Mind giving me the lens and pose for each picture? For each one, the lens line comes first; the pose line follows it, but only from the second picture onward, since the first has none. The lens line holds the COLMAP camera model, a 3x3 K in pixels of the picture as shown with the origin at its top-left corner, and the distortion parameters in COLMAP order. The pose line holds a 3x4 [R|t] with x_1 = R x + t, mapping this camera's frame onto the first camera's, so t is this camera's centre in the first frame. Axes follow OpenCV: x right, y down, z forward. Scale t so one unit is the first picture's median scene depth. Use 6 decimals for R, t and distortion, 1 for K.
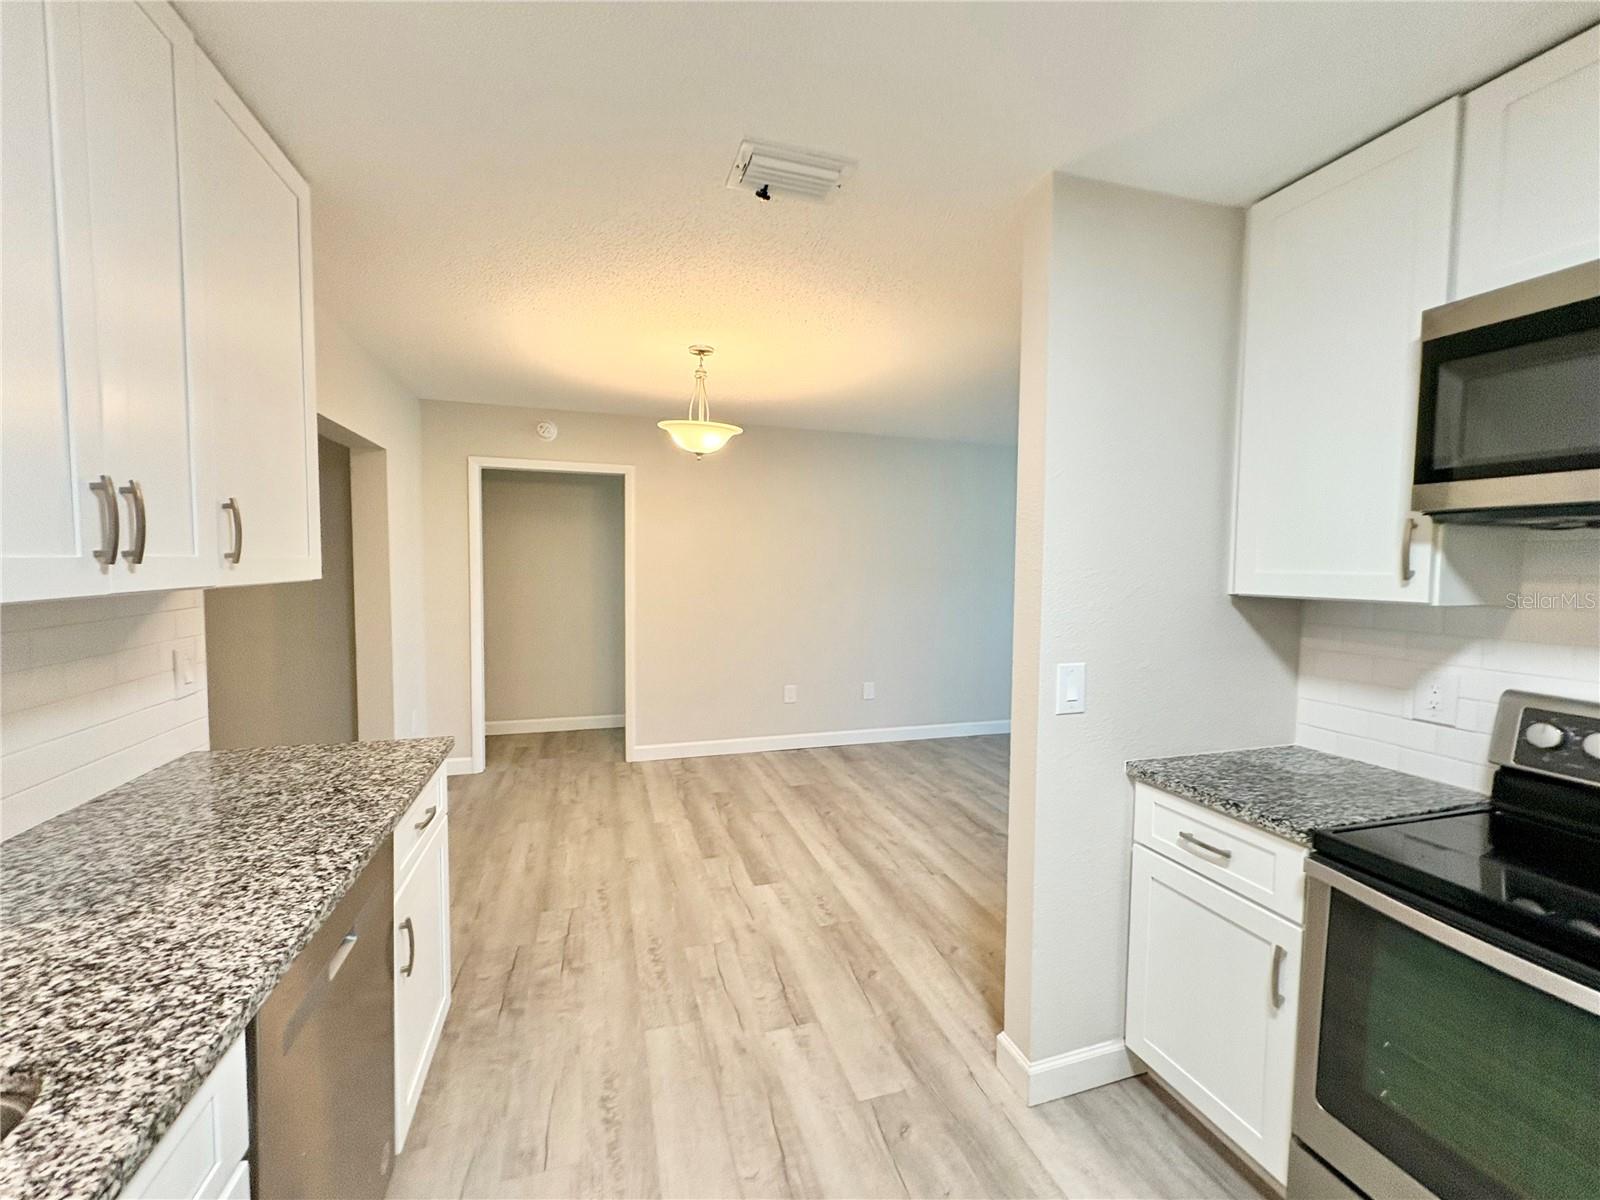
lens RADIAL K [[656.4, 0, 800.1], [0, 656.4, 601.4], [0, 0, 1]] dist [0.001347, 0.000185]
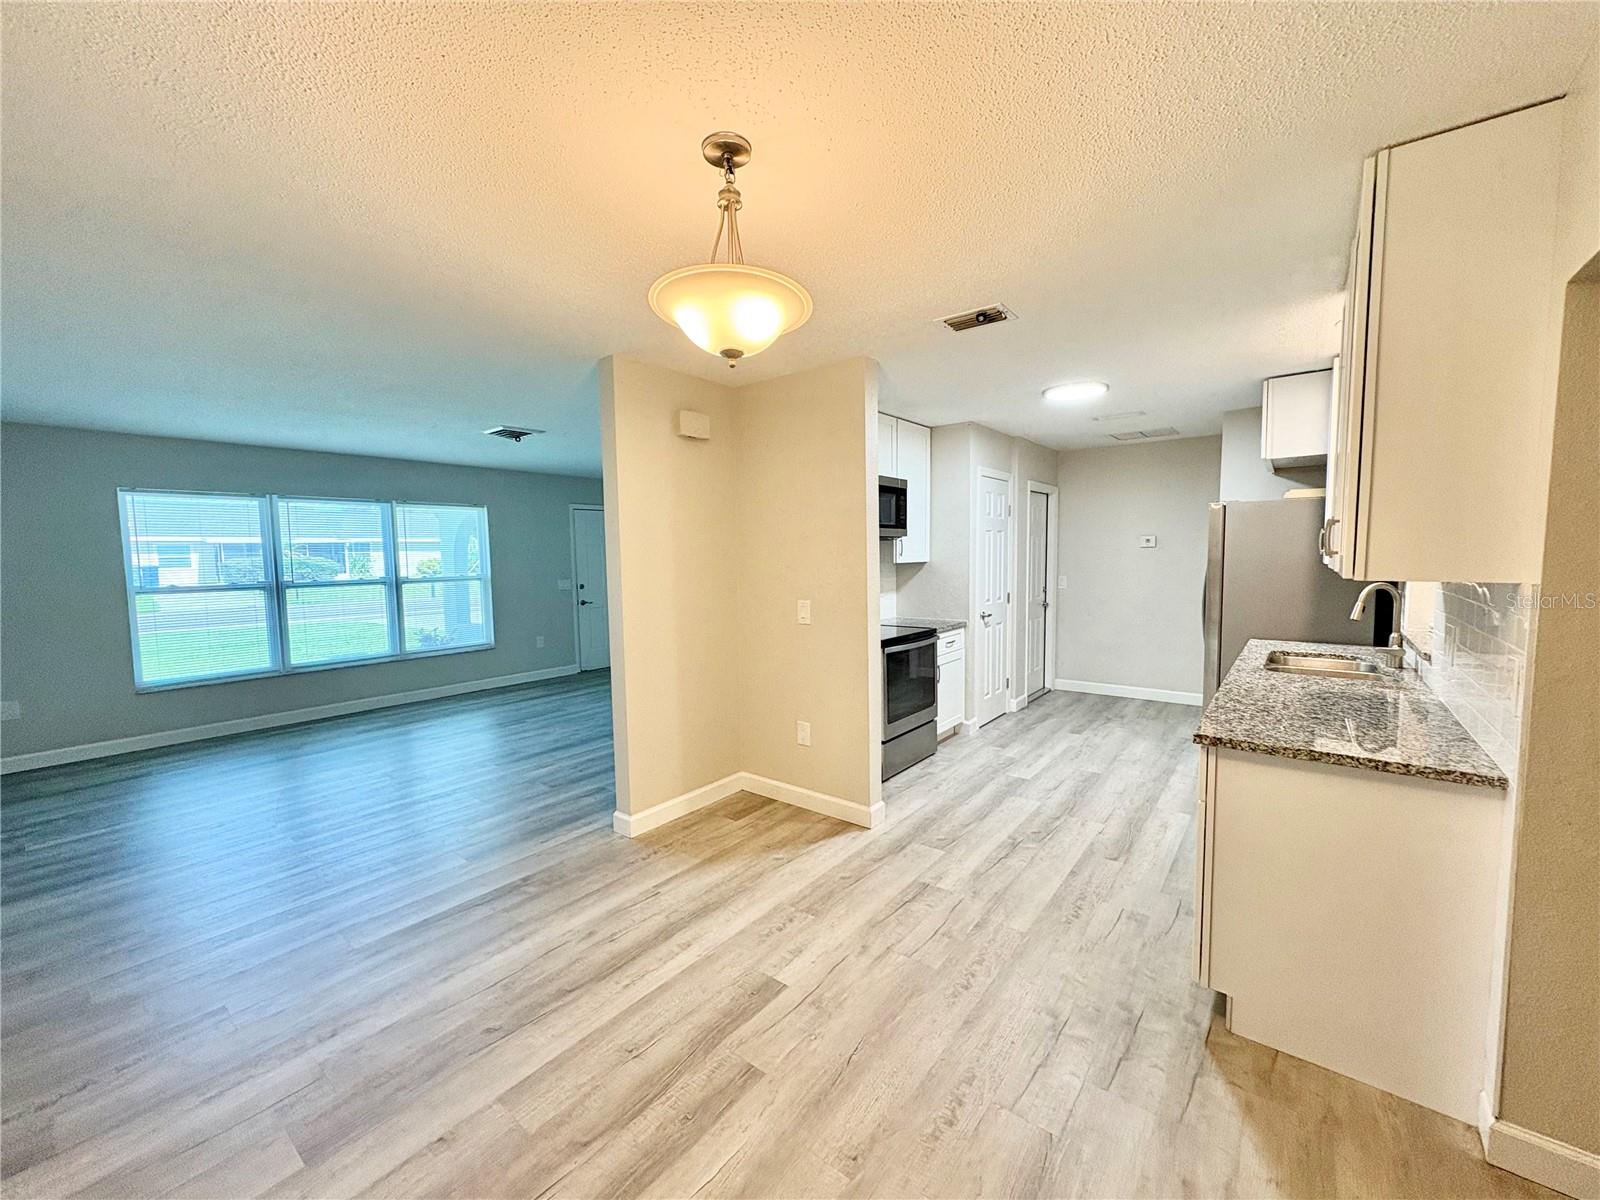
lens RADIAL K [[636.0, 0, 799.0], [0, 636.0, 599.3], [0, 0, 1]] dist [0.000825, -0.000206]
pose [[-0.563531, -0.069212, 0.823191, -1.207749], [0.054935, 0.991139, 0.120939, -0.183785], [-0.824266, 0.113375, -0.554735, 2.497440]]
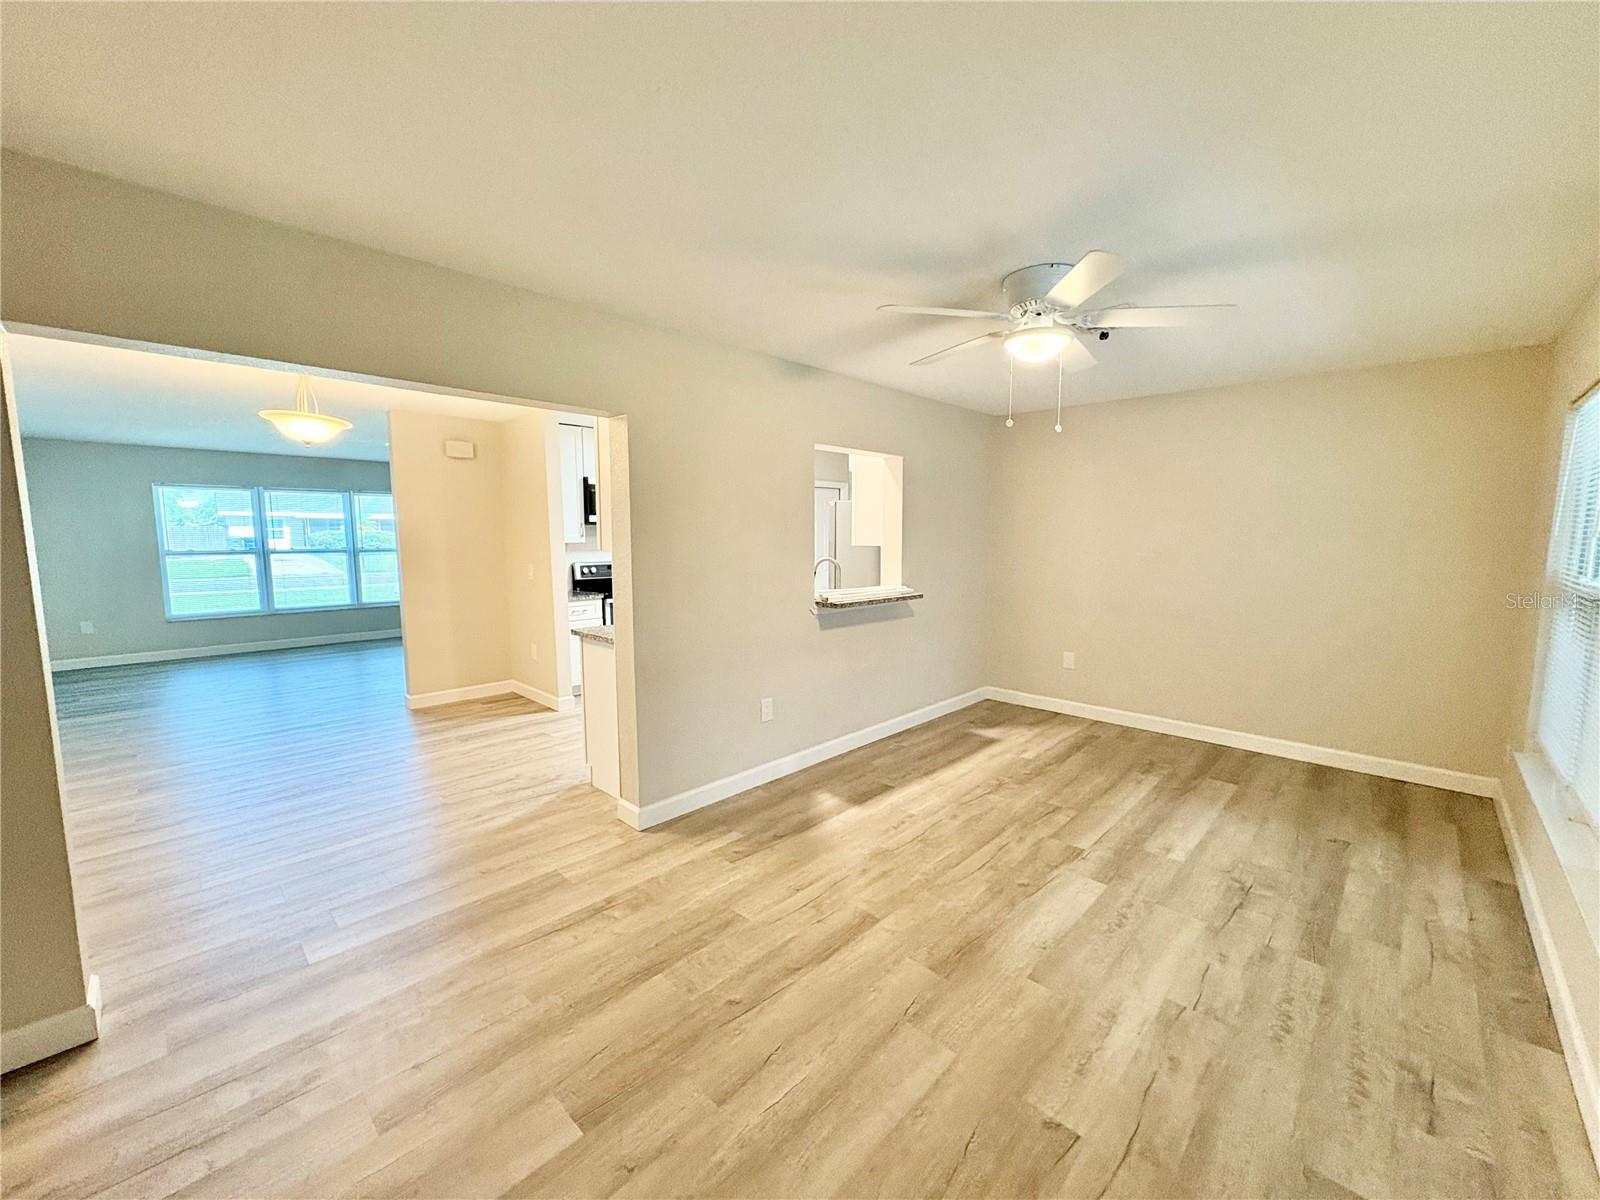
lens RADIAL K [[636.0, 0, 799.0], [0, 636.0, 599.3], [0, 0, 1]] dist [0.000825, -0.000206]
pose [[-0.474983, -0.107156, 0.873446, -3.085708], [0.045612, 0.988226, 0.146041, -0.158202], [-0.878812, 0.109207, -0.464503, 1.577295]]
